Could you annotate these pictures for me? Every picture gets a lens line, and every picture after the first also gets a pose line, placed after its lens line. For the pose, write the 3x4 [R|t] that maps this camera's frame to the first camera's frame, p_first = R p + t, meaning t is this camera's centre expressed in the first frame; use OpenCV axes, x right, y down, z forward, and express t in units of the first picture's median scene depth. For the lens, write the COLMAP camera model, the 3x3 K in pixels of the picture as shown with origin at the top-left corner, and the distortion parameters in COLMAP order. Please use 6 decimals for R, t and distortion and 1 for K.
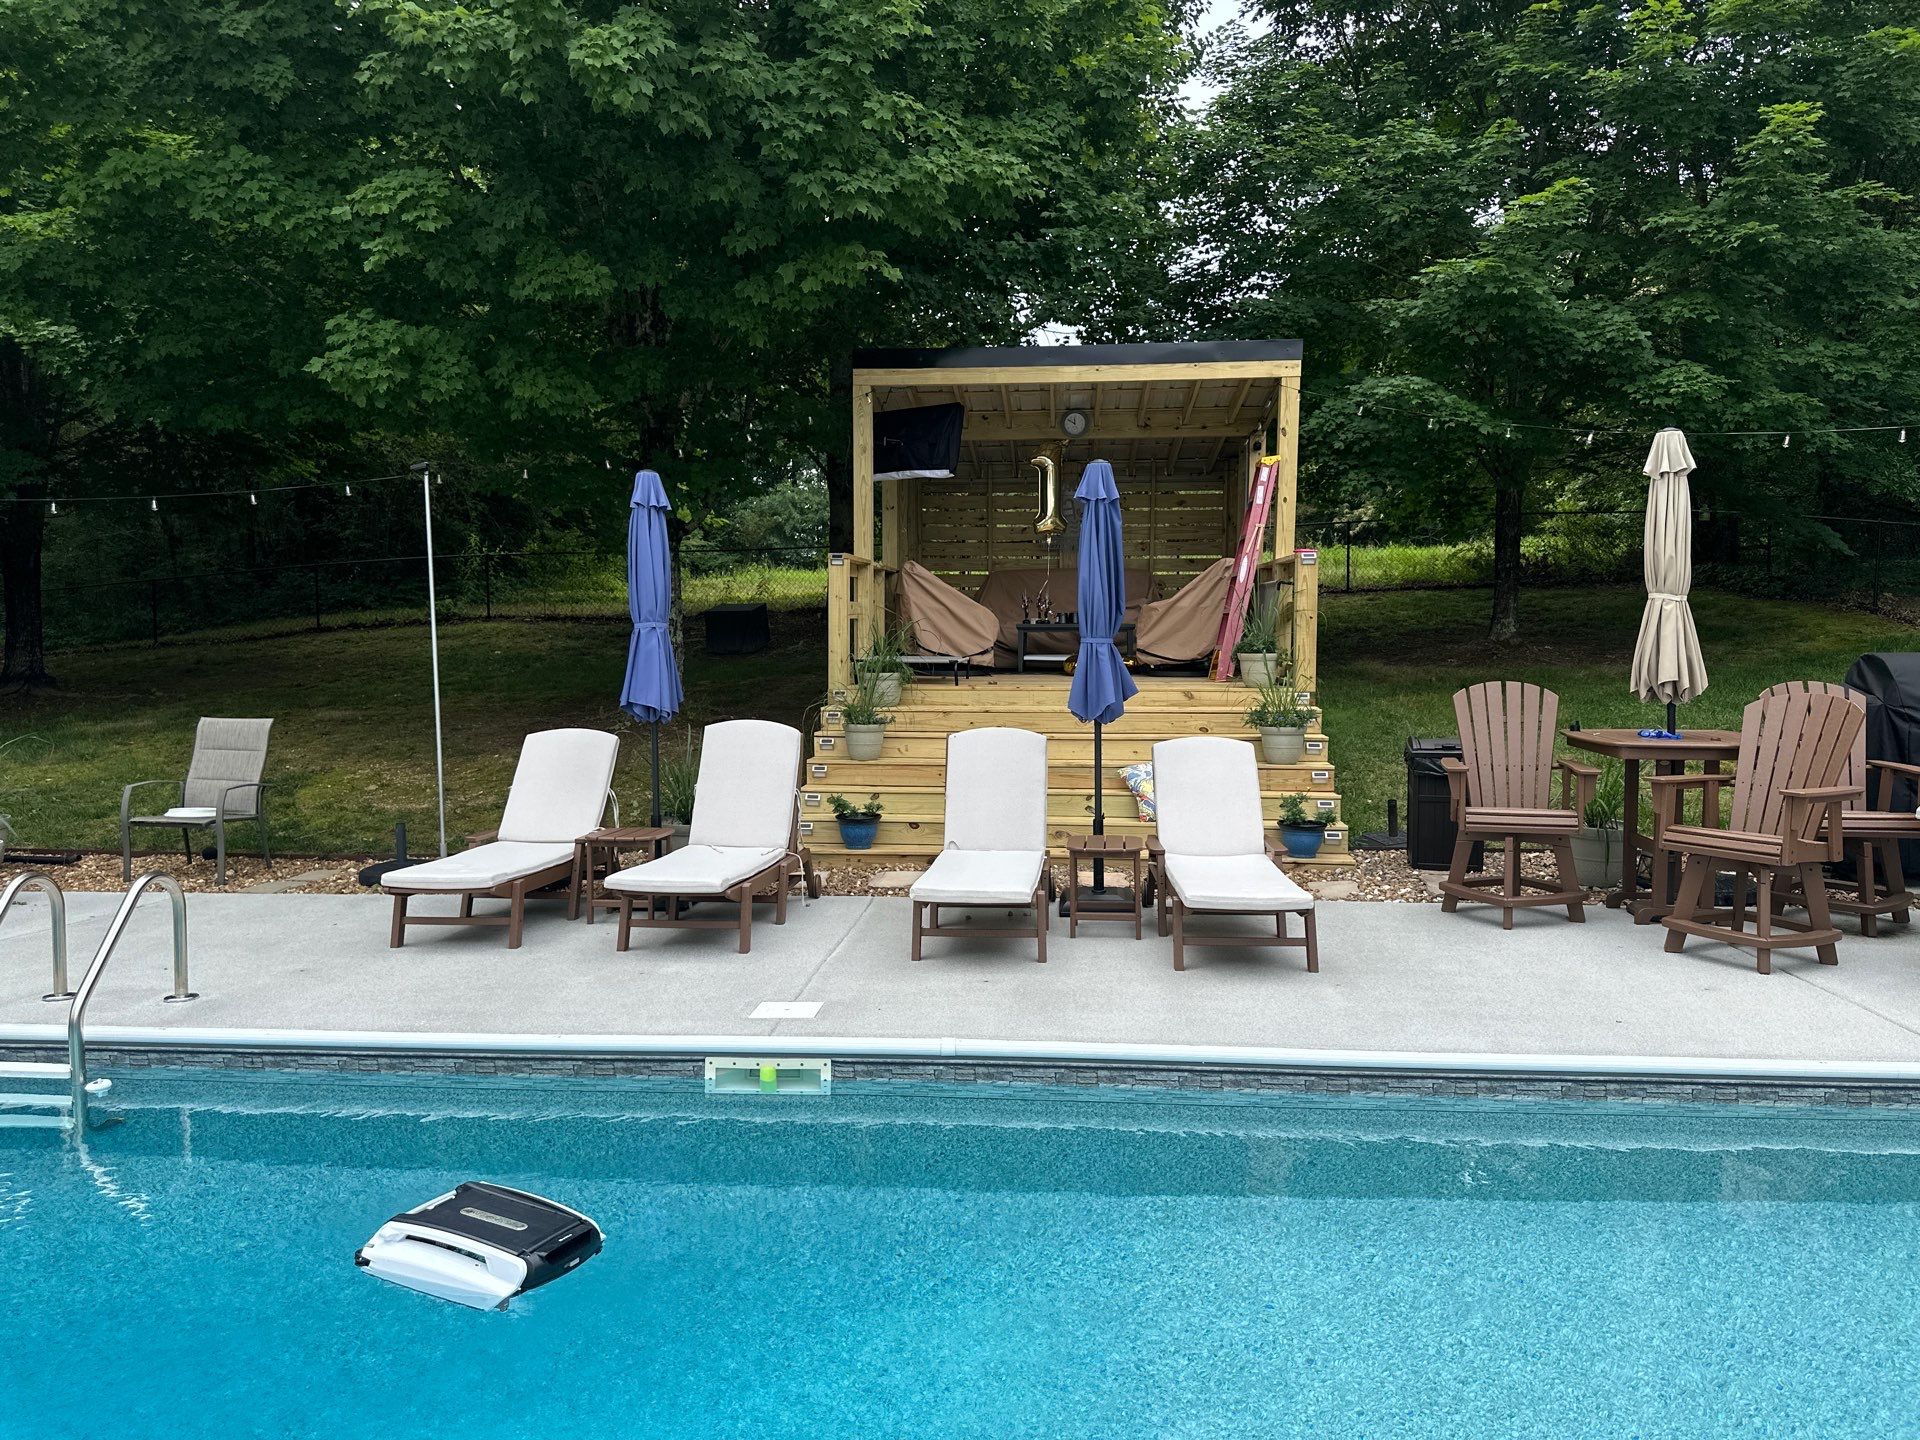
lens RADIAL K [[1364.8, 0, 954.8], [0, 1364.8, 721.8], [0, 0, 1]] dist [0.028900, -0.029193]
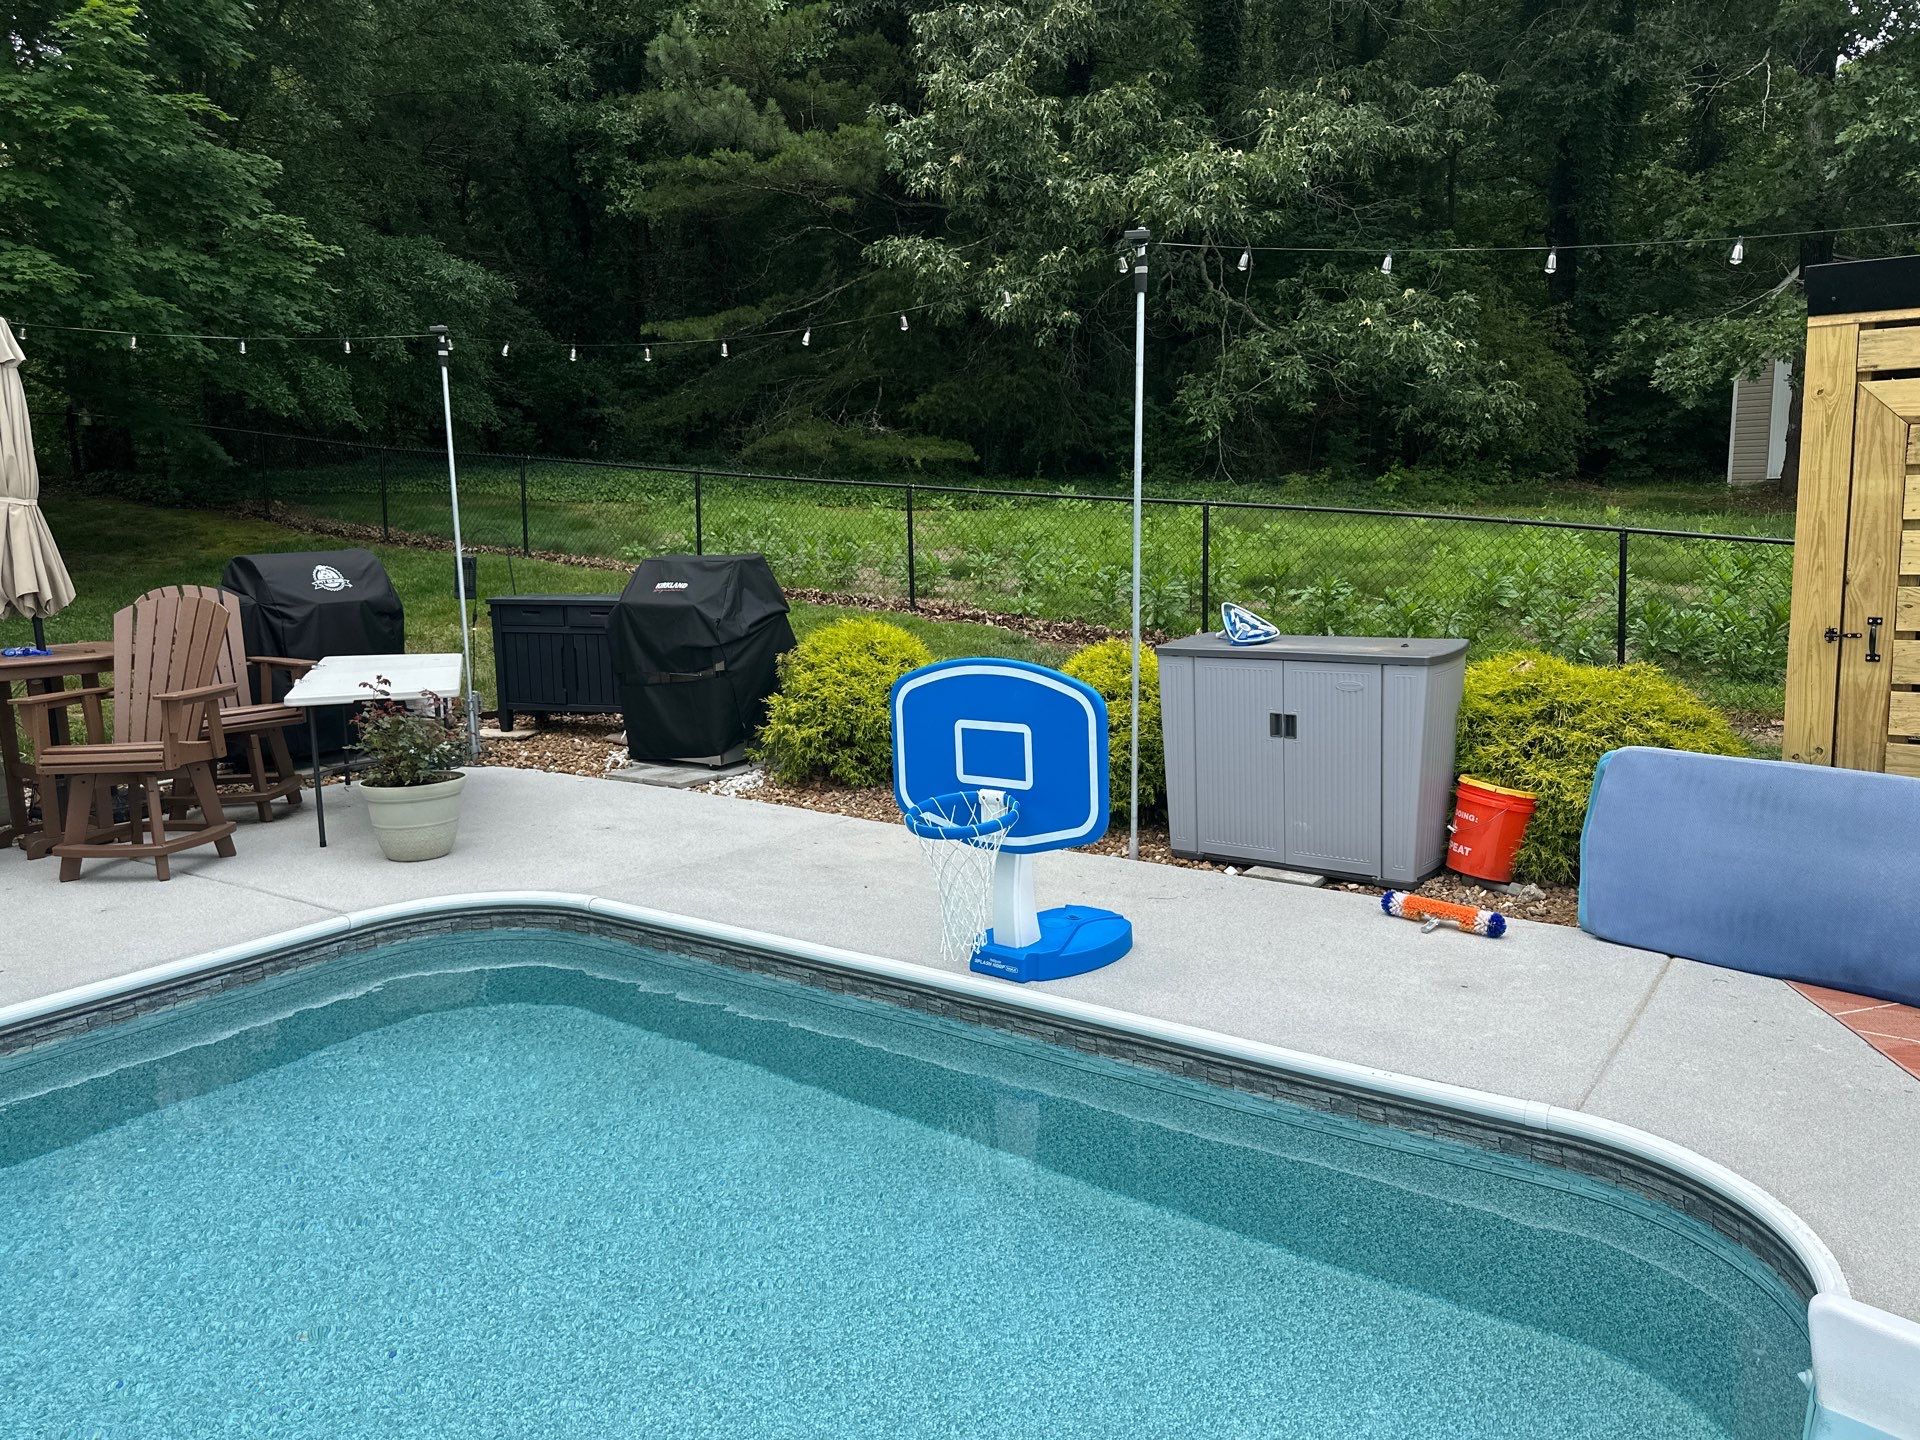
lens RADIAL K [[1364.8, 0, 954.8], [0, 1364.8, 721.8], [0, 0, 1]] dist [0.028900, -0.029193]
pose [[0.509664, -0.138642, 0.849129, 0.030106], [0.084031, 0.990234, 0.111244, 0.003944], [-0.856260, 0.014656, 0.516337, -0.004764]]
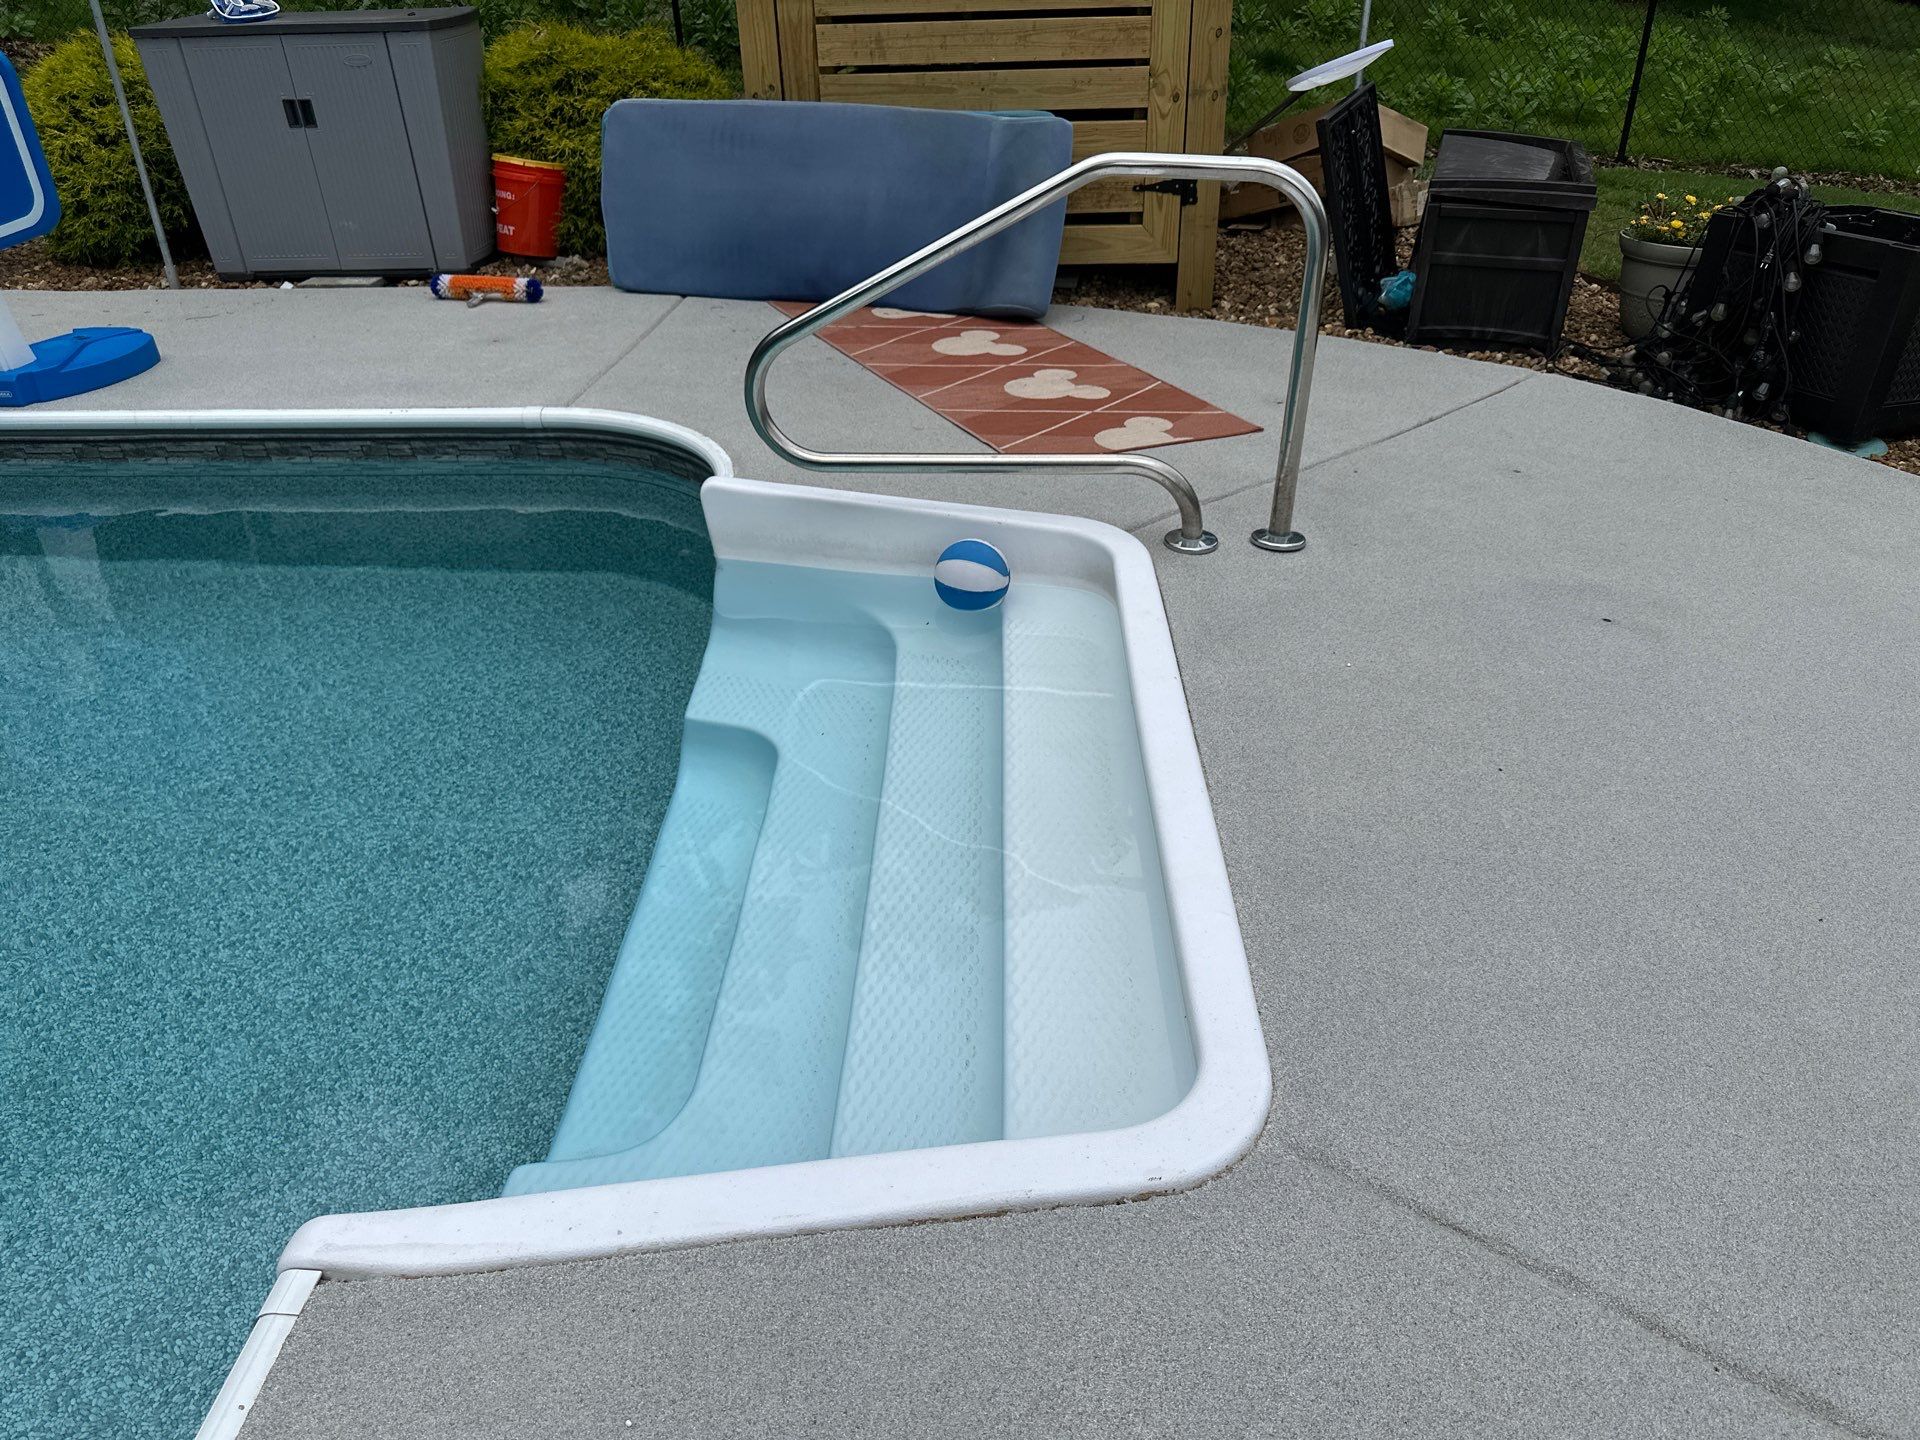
lens RADIAL K [[1364.8, 0, 954.8], [0, 1364.8, 721.8], [0, 0, 1]] dist [0.028900, -0.029193]
pose [[-0.033463, -0.502903, 0.863695, -0.016673], [0.097990, 0.858365, 0.503595, 0.048926], [-0.994625, 0.101485, 0.020556, -0.087129]]
